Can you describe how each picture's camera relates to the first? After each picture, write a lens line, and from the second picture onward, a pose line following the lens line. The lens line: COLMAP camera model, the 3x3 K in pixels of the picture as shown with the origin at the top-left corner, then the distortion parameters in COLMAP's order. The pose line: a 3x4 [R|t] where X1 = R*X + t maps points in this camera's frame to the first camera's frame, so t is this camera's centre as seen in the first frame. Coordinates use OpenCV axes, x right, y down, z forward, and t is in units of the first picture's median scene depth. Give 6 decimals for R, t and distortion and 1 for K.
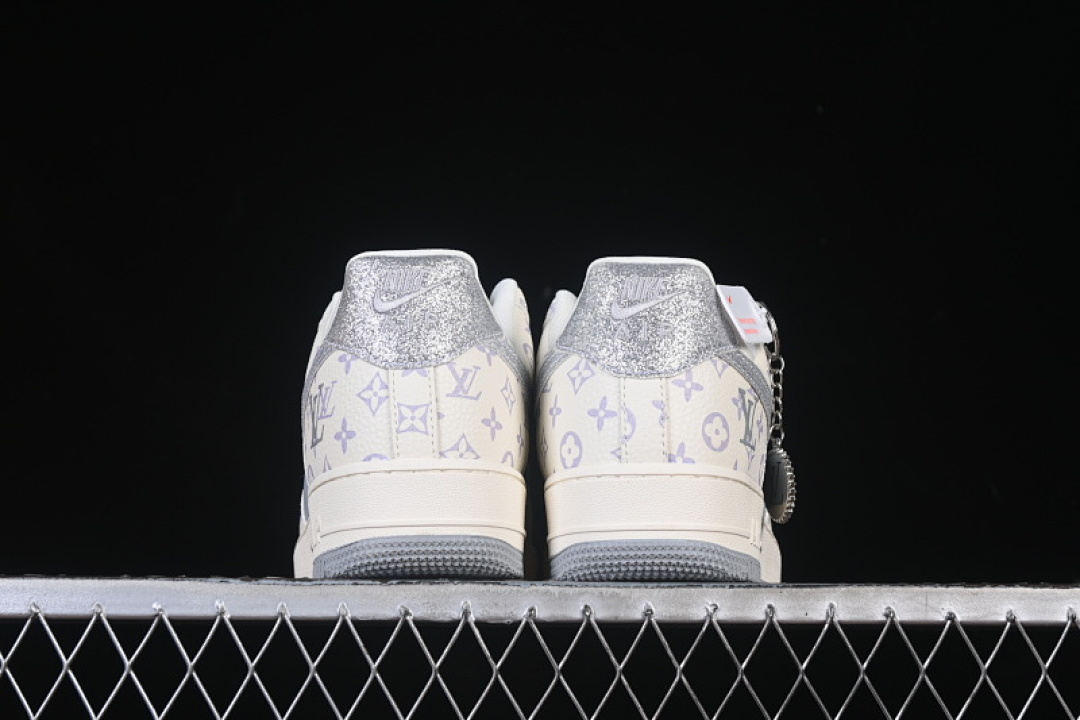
lens RADIAL K [[2424.3, 0, 537.8], [0, 2424.3, 357.2], [0, 0, 1]] dist [0.008626, 0.000000]
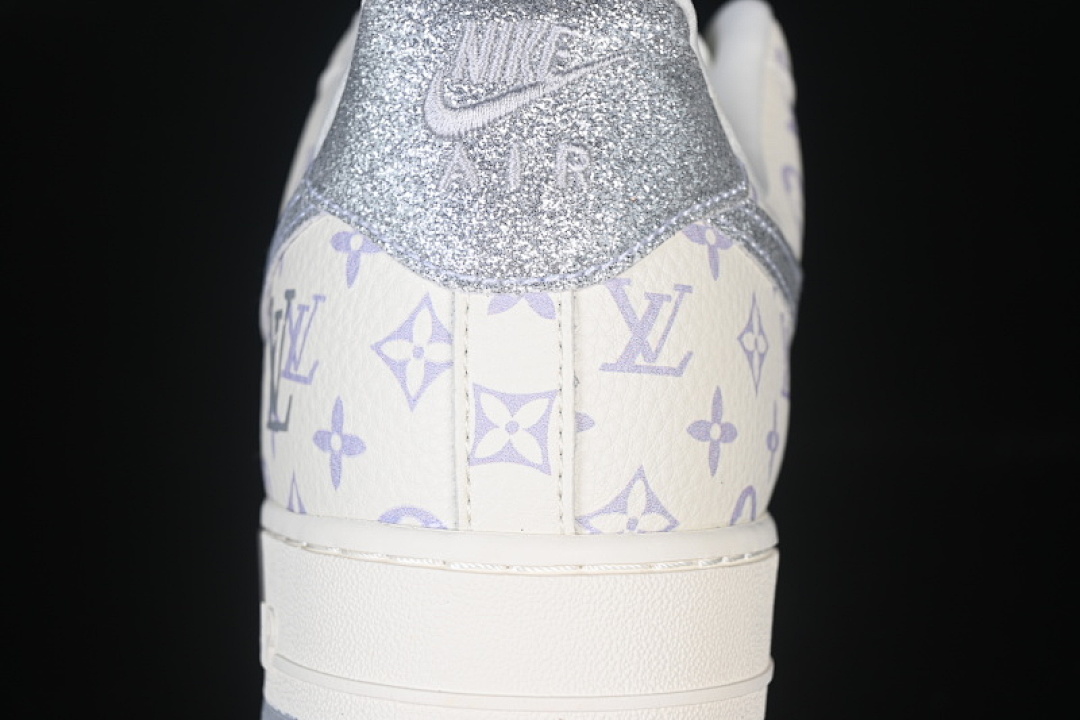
lens RADIAL K [[2424.3, 0, 539.8], [0, 2424.3, 360.3], [0, 0, 1]] dist [0.008626, 0.000000]
pose [[0.997458, 0.057842, -0.041625, -0.031494], [-0.048013, 0.977108, 0.207255, -0.064416], [0.052660, -0.204729, 0.977401, 0.622260]]
